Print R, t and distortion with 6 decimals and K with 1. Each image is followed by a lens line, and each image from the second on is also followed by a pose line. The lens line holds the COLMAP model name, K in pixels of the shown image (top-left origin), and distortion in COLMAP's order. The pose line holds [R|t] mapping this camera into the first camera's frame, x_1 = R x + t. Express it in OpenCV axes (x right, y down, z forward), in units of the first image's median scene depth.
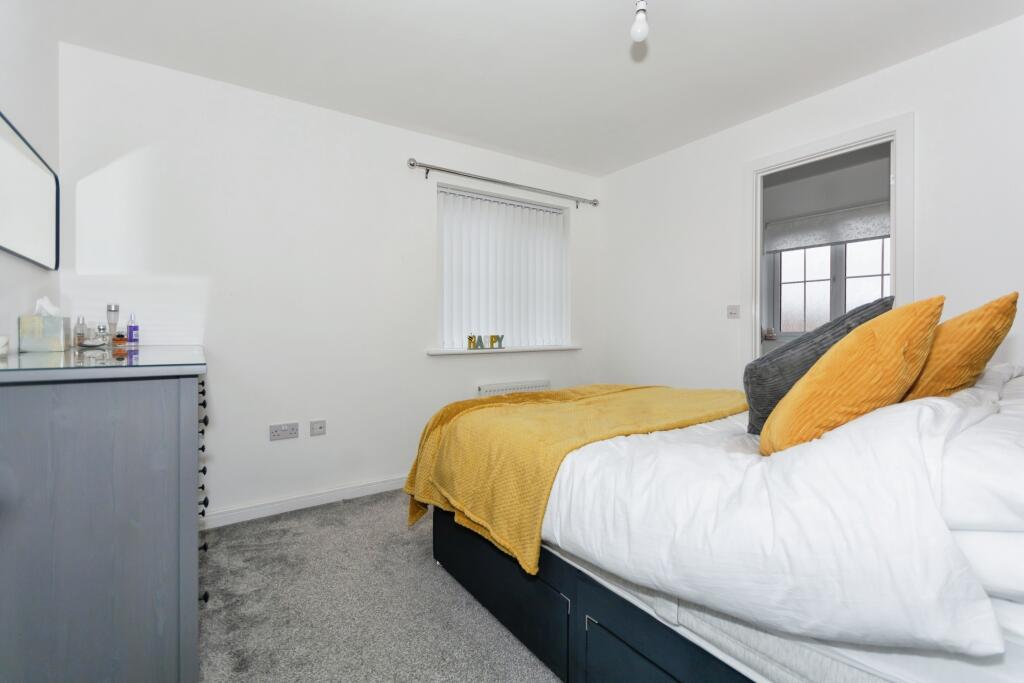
lens RADIAL K [[458.6, 0, 512.0], [0, 458.6, 341.5], [0, 0, 1]] dist [-0.000024, 0.000010]
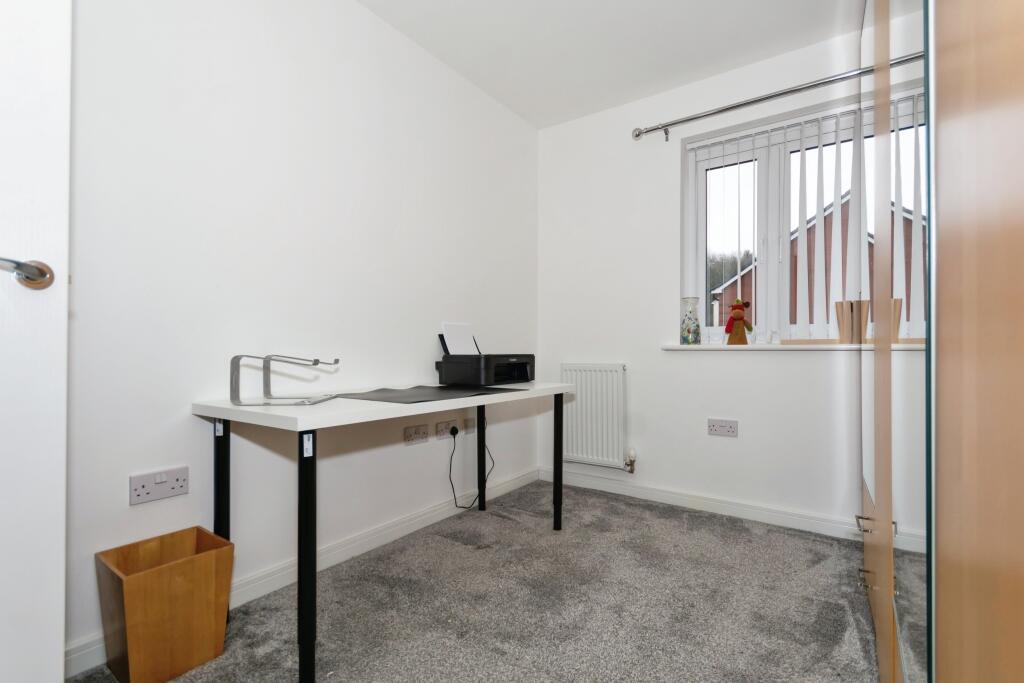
lens RADIAL K [[458.6, 0, 512.0], [0, 458.6, 341.5], [0, 0, 1]] dist [-0.000024, 0.000010]
pose [[0.340147, 0.001609, -0.940371, 0.507614], [0.004412, 0.999985, 0.003307, 0.009536], [0.940362, -0.005273, 0.340135, 0.443933]]
